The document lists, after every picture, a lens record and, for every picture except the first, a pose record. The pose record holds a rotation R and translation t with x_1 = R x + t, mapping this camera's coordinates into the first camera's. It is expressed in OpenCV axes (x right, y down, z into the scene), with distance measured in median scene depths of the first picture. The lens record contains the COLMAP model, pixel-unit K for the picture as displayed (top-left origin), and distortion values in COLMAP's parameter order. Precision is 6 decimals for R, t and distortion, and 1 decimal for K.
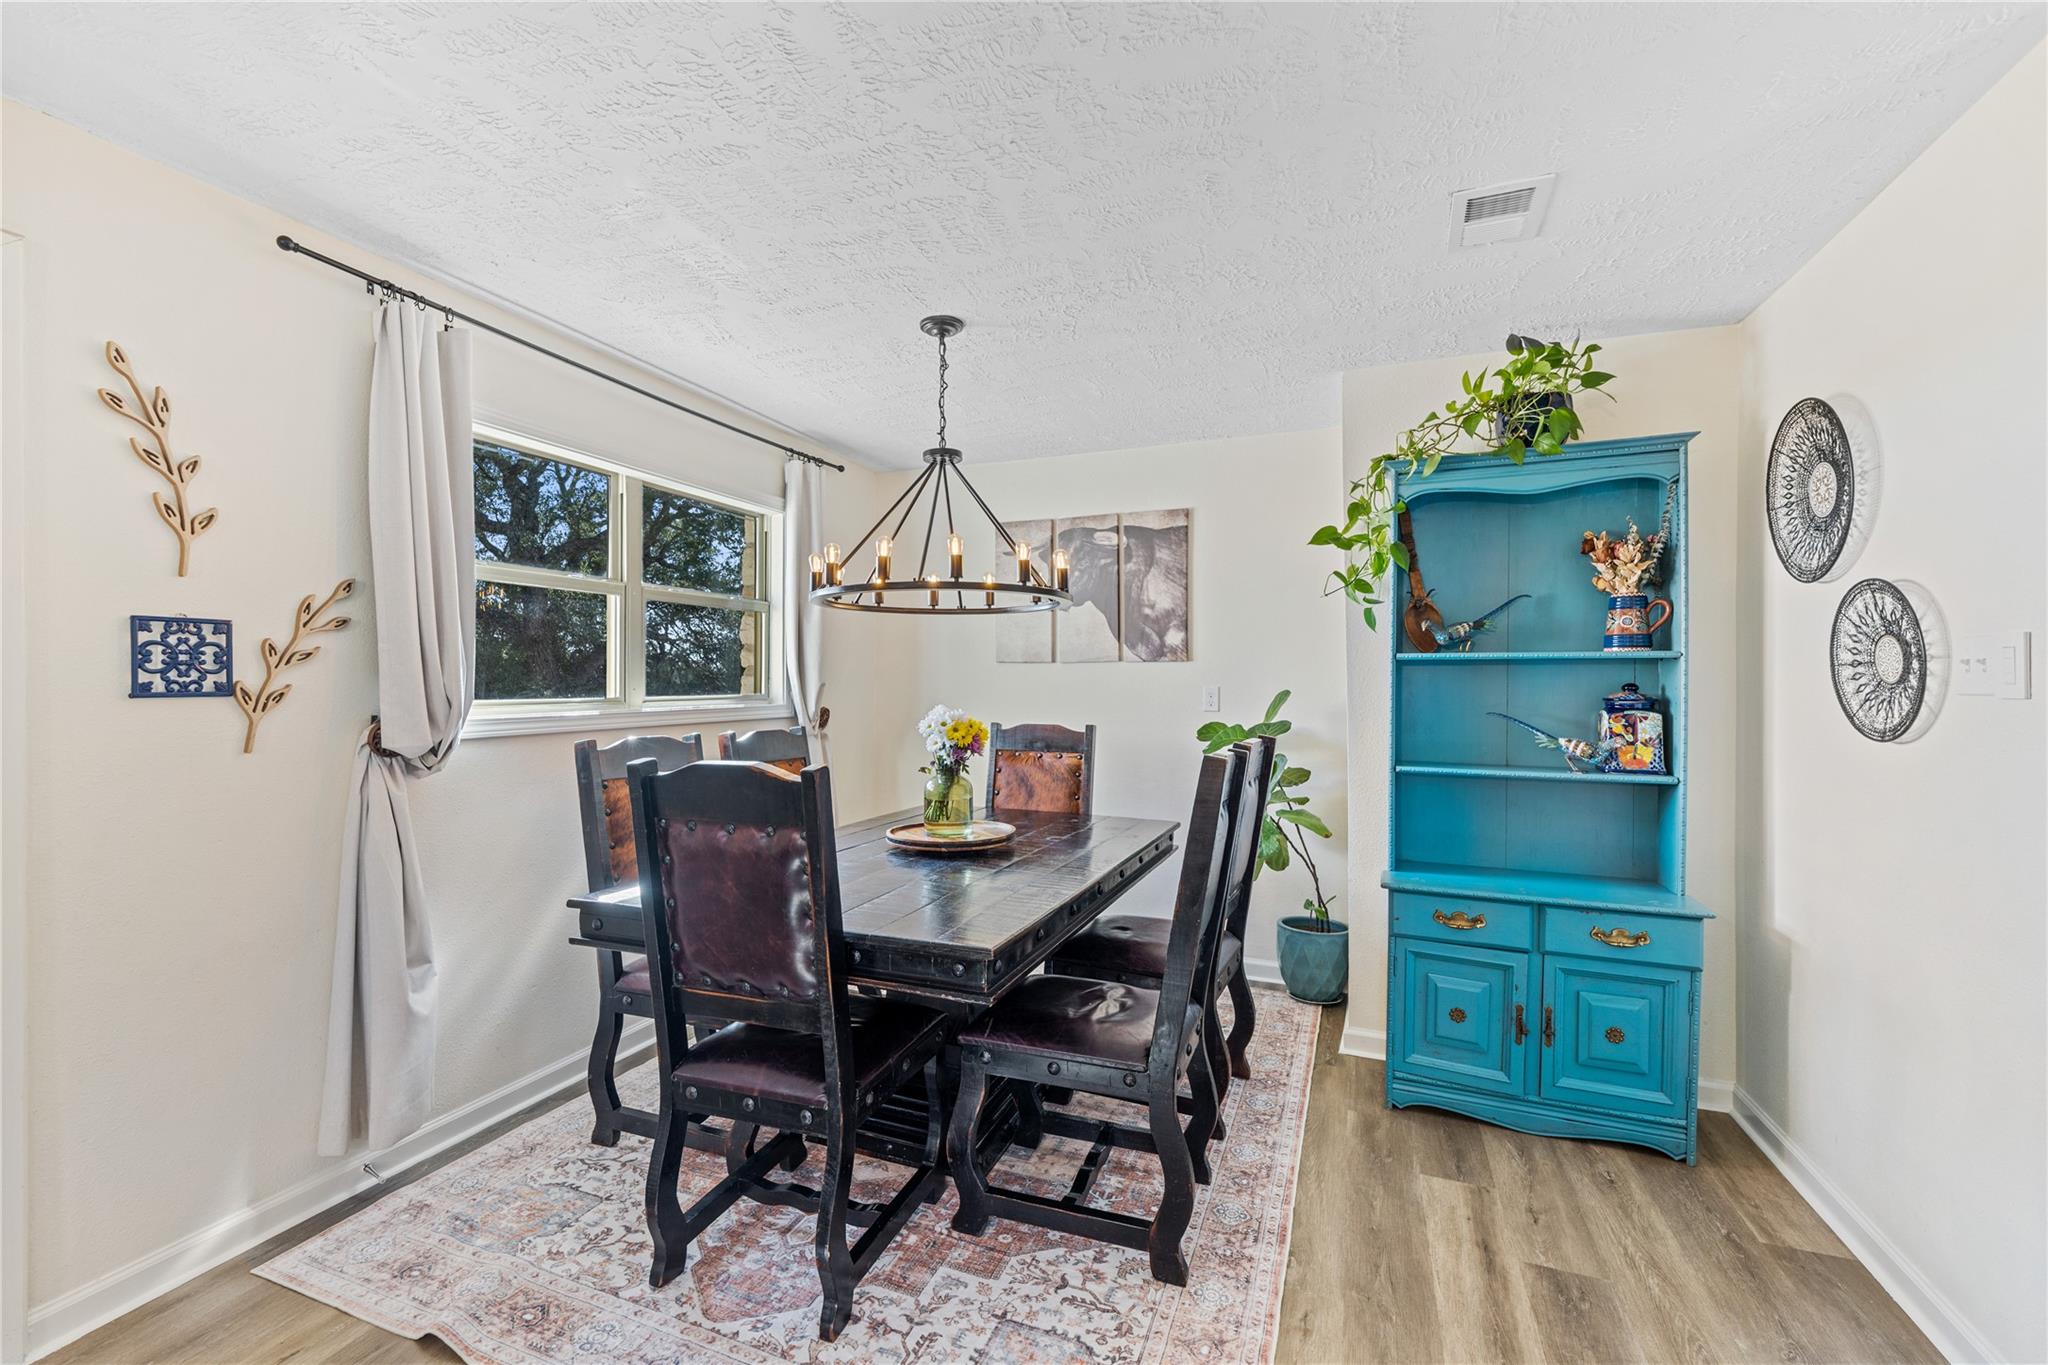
lens RADIAL K [[834.8, 0, 1026.7], [0, 834.8, 688.8], [0, 0, 1]] dist [-0.000742, -0.001264]
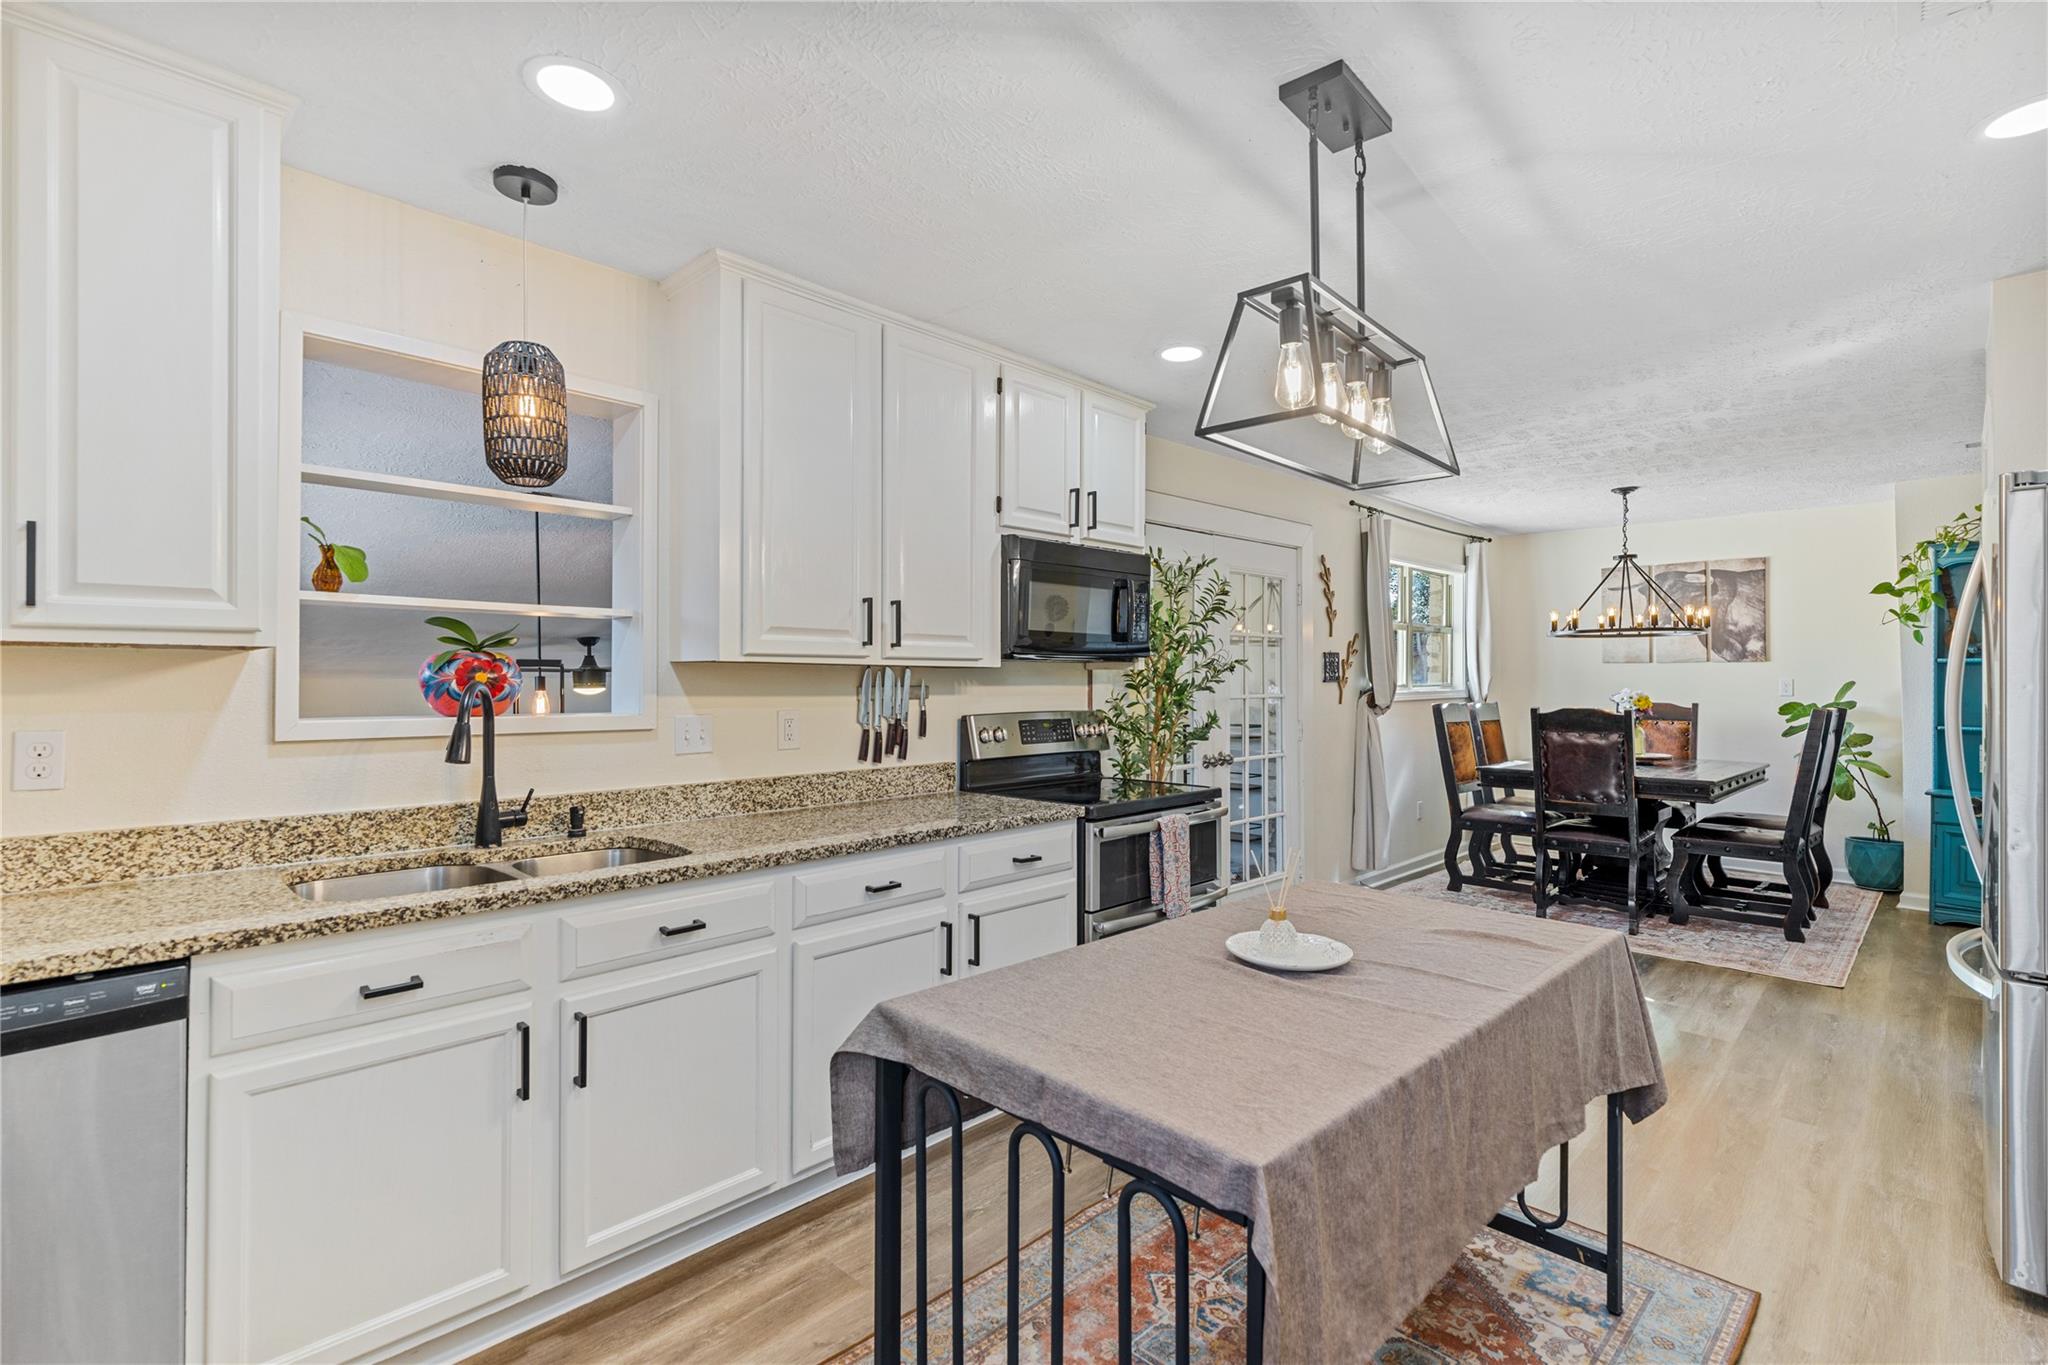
lens RADIAL K [[923.7, 0, 1013.3], [0, 923.7, 669.5], [0, 0, 1]] dist [-0.016247, -0.001038]
pose [[0.909779, -0.004479, -0.415070, -0.417161], [-0.000455, 0.999930, -0.011788, 0.000441], [0.415094, 0.010914, 0.909713, -1.219448]]
